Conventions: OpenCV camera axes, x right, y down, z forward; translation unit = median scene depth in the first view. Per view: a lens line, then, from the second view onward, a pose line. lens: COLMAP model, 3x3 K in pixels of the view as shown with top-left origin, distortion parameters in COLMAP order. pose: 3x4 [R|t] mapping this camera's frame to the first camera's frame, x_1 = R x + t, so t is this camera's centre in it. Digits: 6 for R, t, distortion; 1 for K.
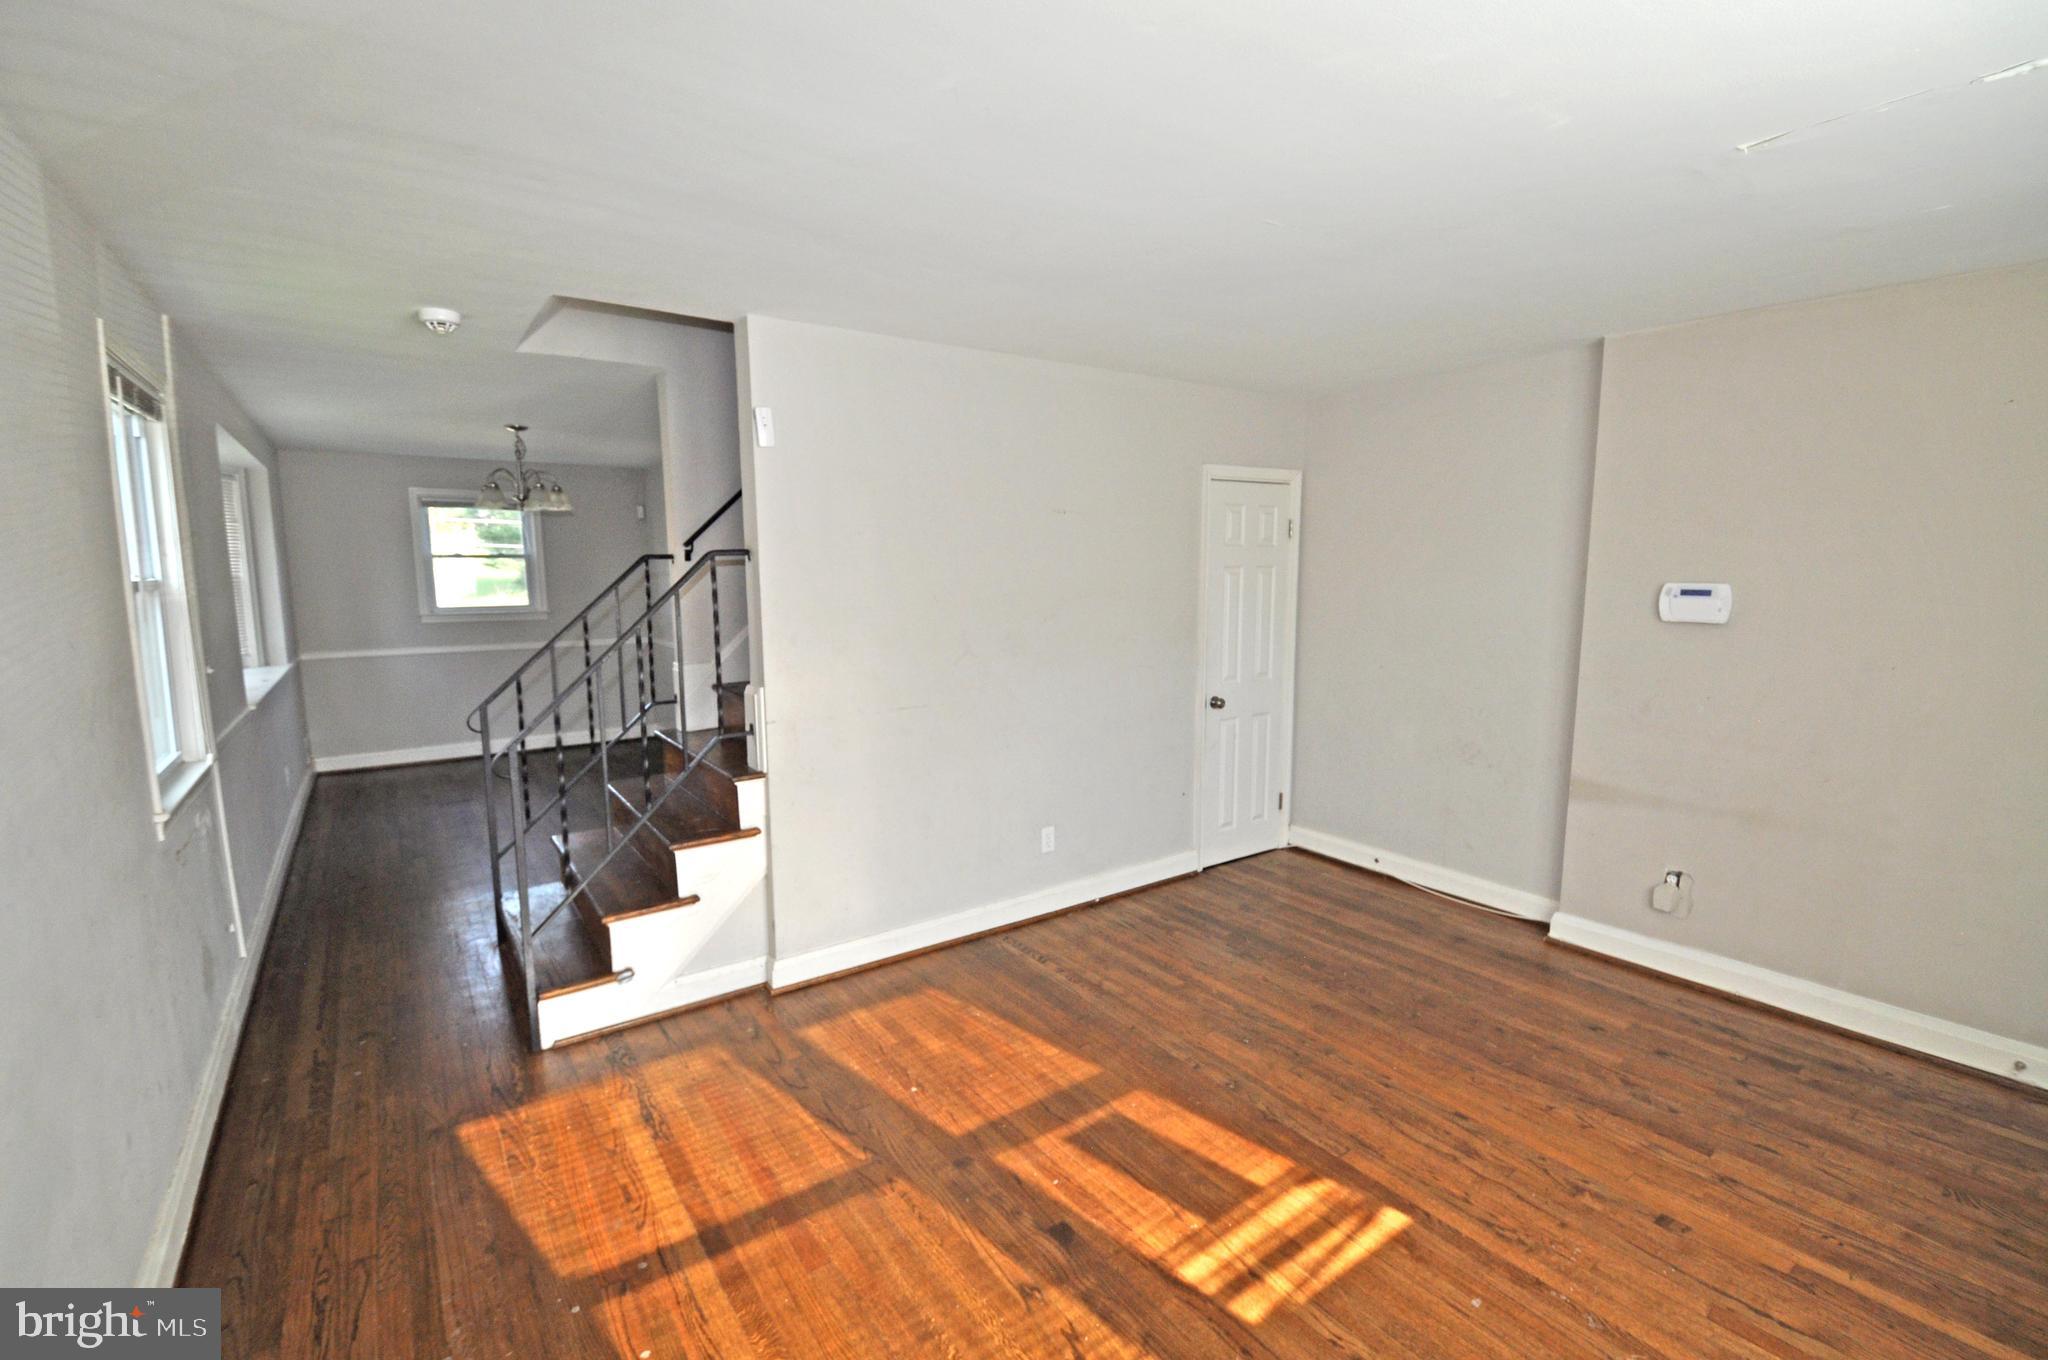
lens RADIAL K [[900.7, 0, 1024.0], [0, 900.7, 682.8], [0, 0, 1]] dist [-0.002229, -0.013636]
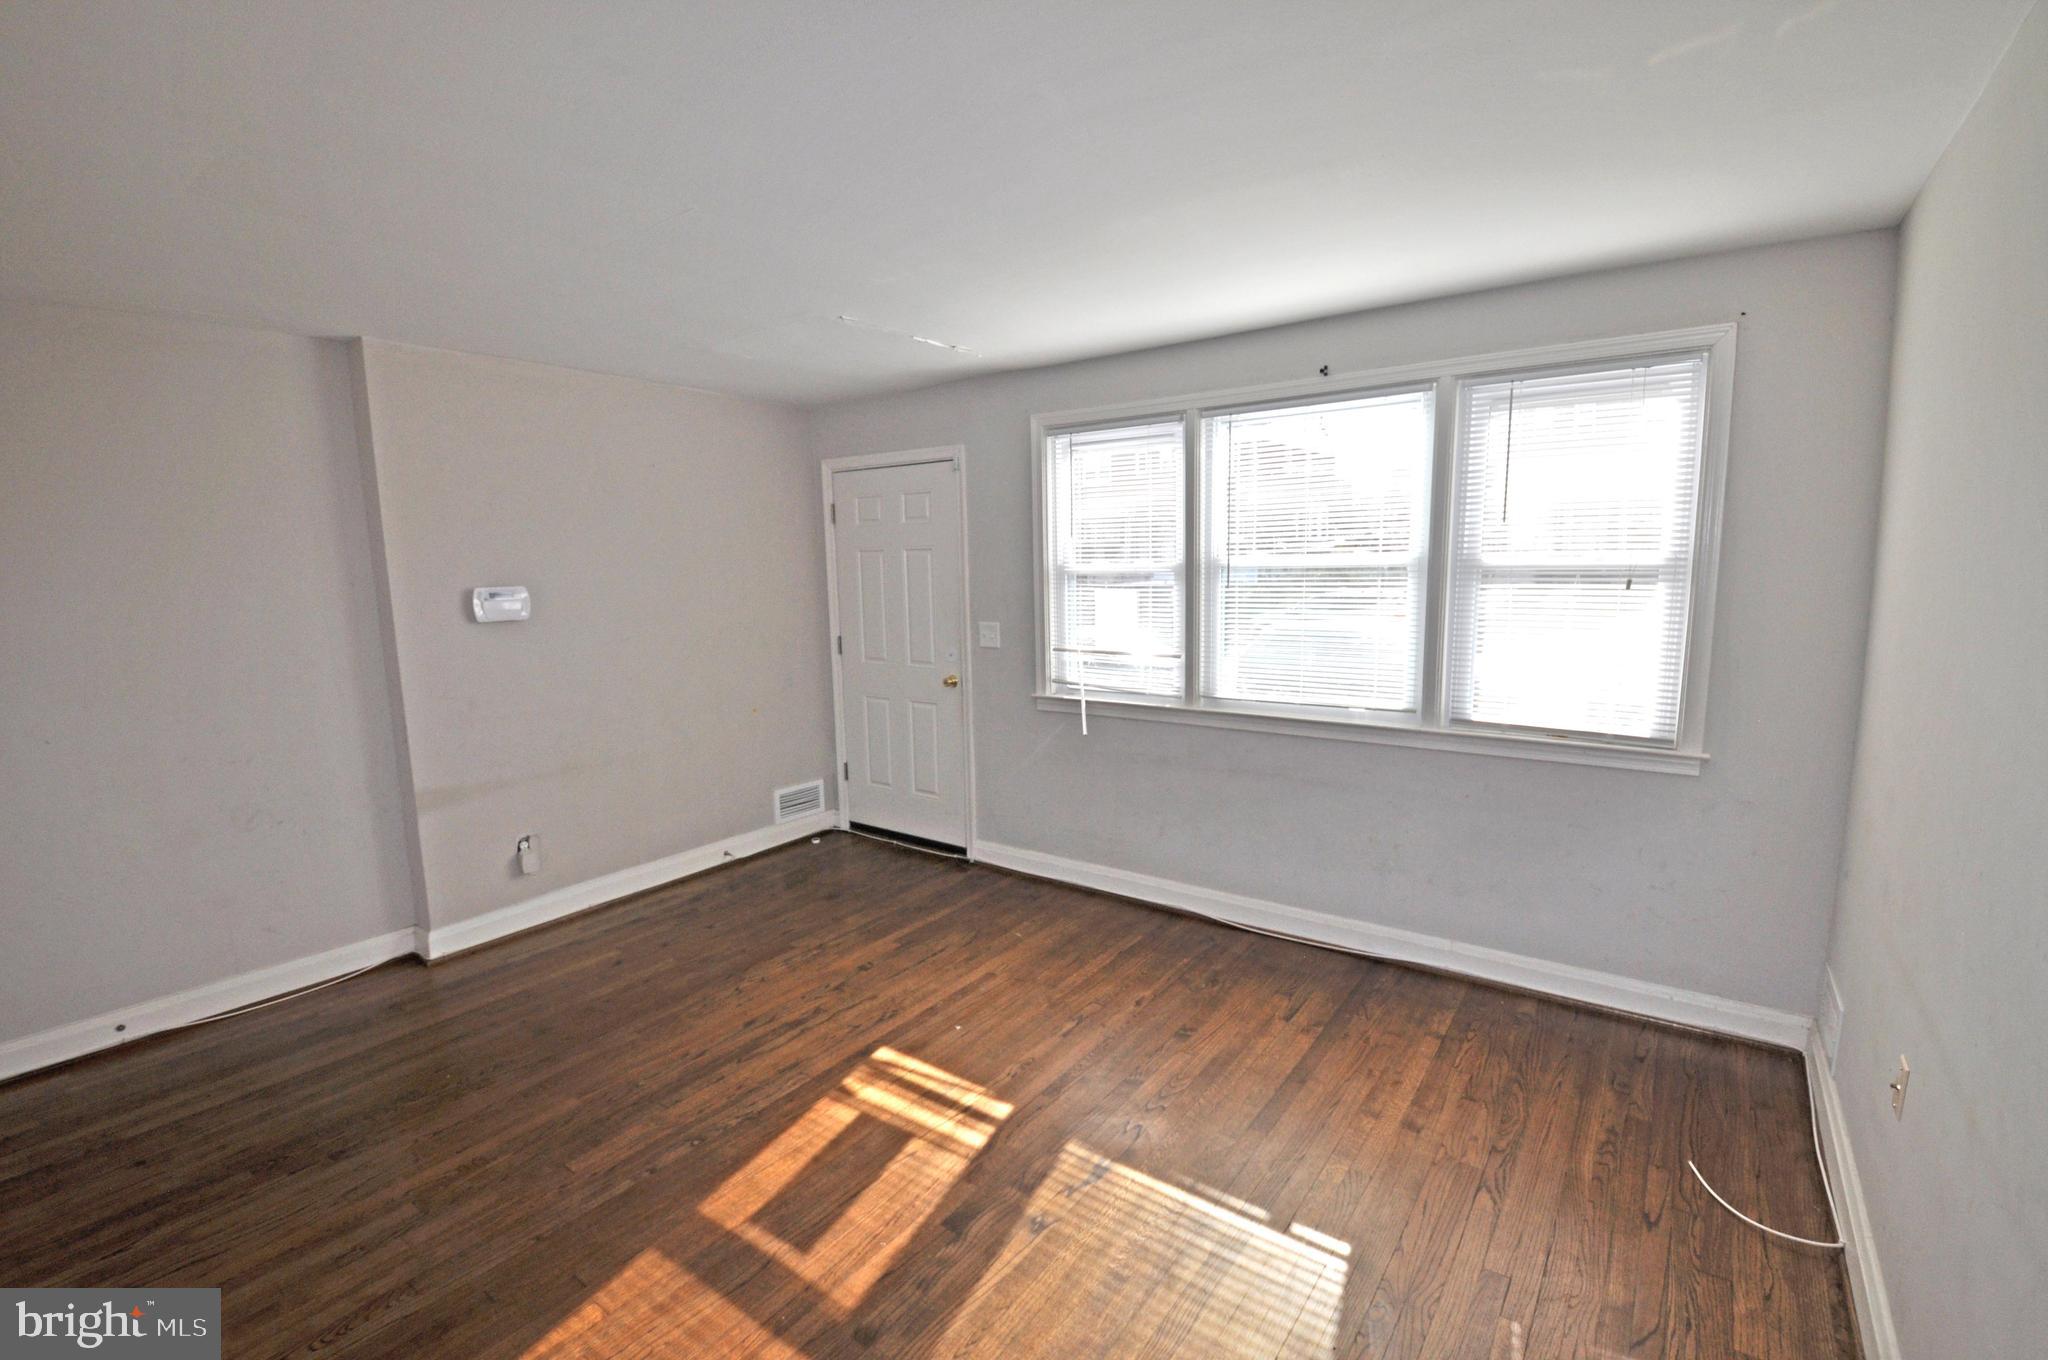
lens RADIAL K [[900.7, 0, 1036.9], [0, 900.7, 681.0], [0, 0, 1]] dist [-0.002229, -0.013636]
pose [[-0.325964, -0.117875, 0.938005, -0.631285], [0.142769, 0.974679, 0.172097, -0.103121], [-0.934540, 0.190015, -0.300881, 0.808798]]
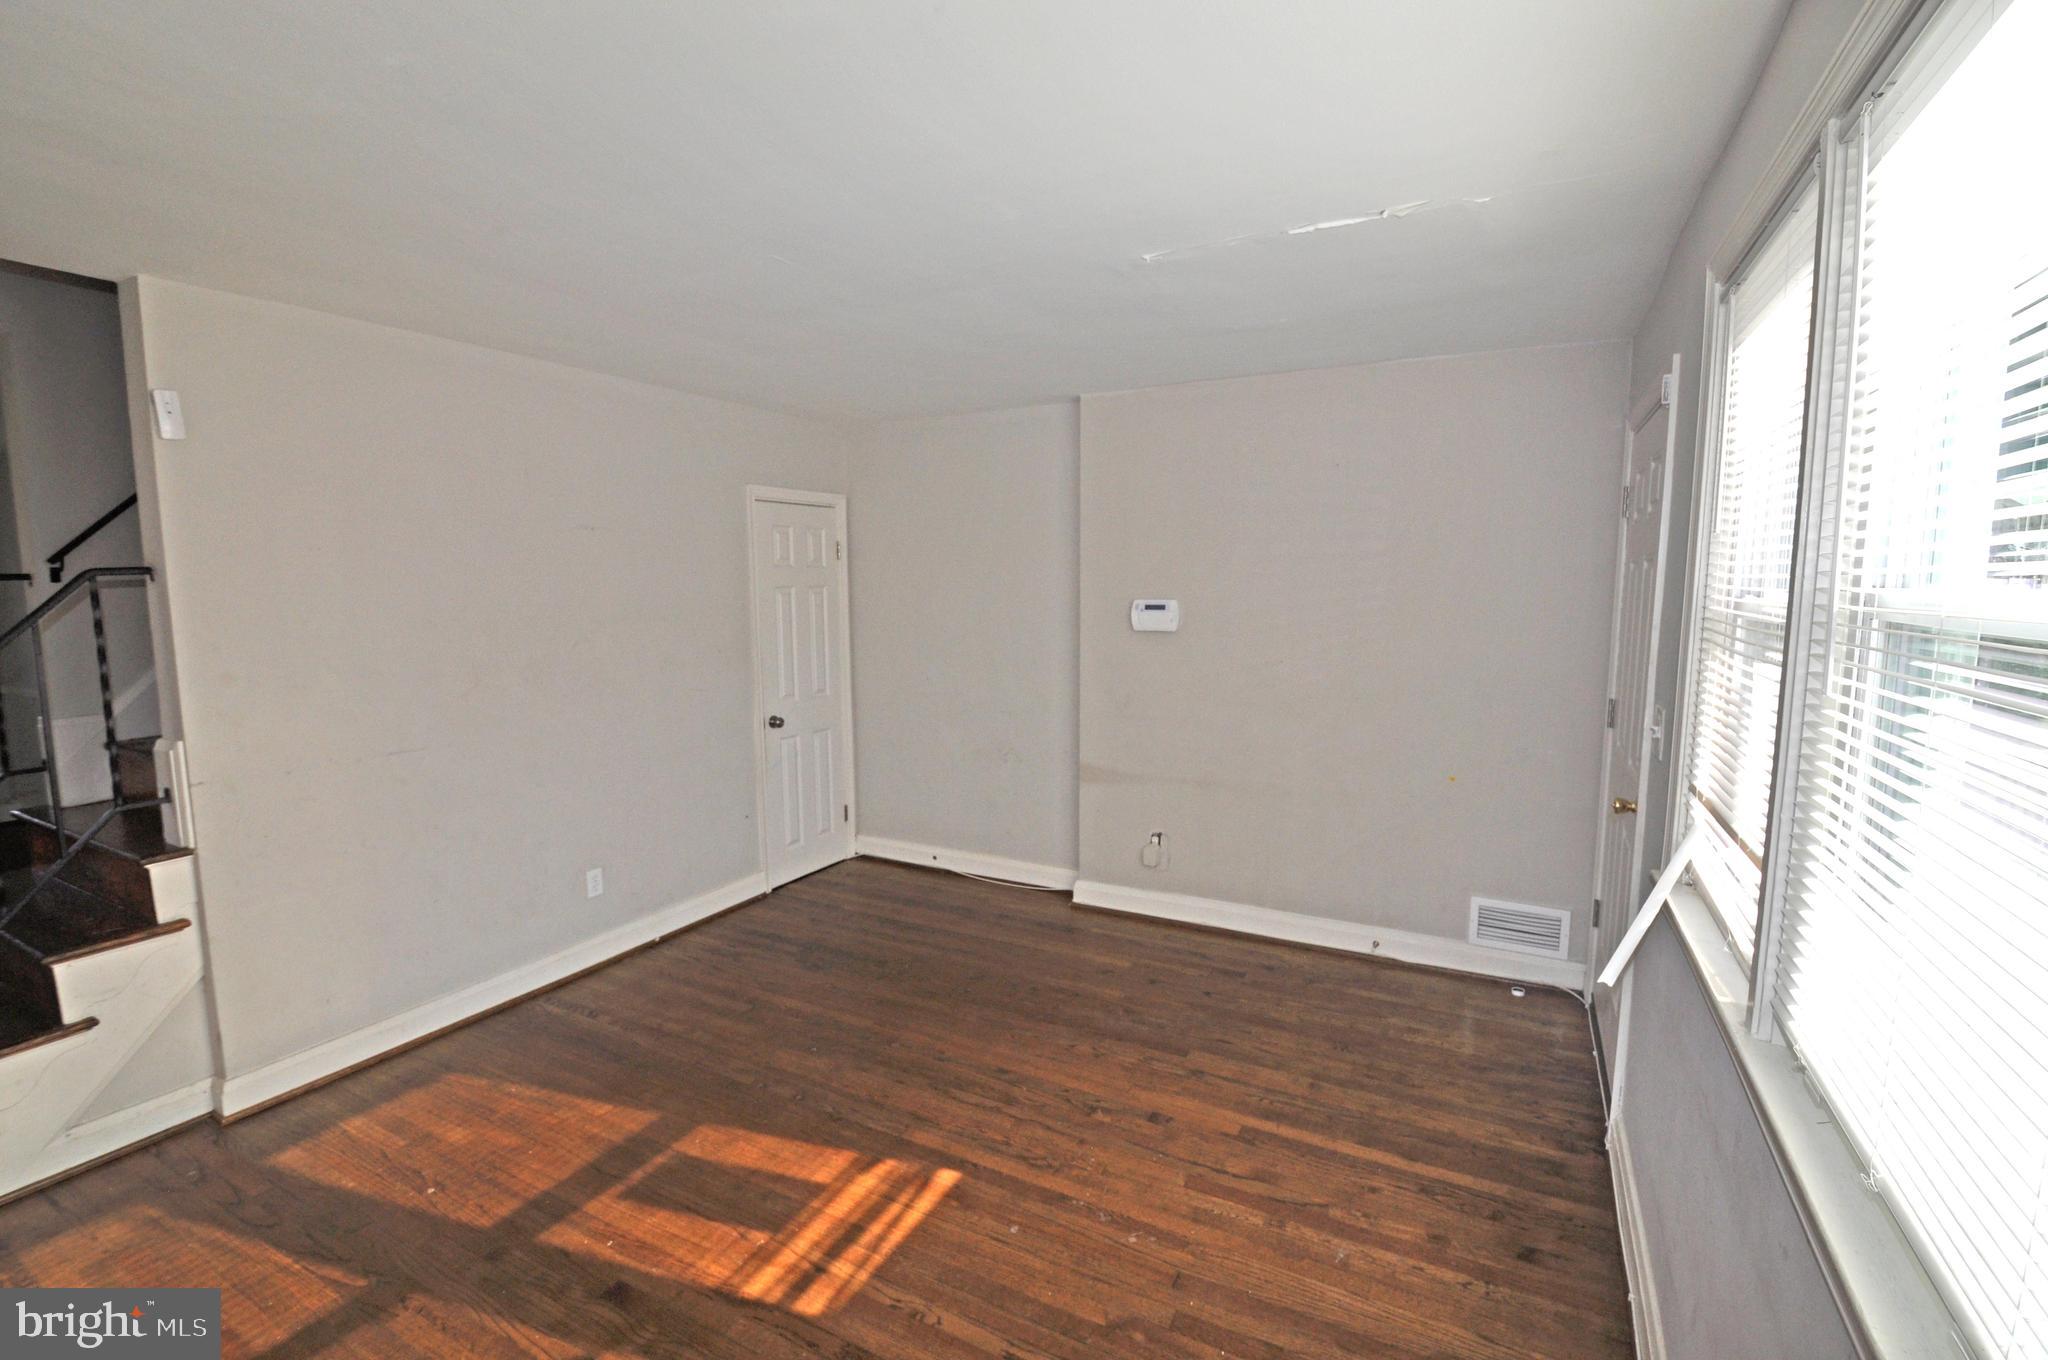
lens RADIAL K [[900.7, 0, 1032.1], [0, 900.7, 685.6], [0, 0, 1]] dist [-0.002229, -0.013636]
pose [[0.891397, -0.050126, 0.450443, 0.029127], [0.058335, 0.998288, -0.004351, 0.003835], [-0.449453, 0.030155, 0.892795, -0.038365]]
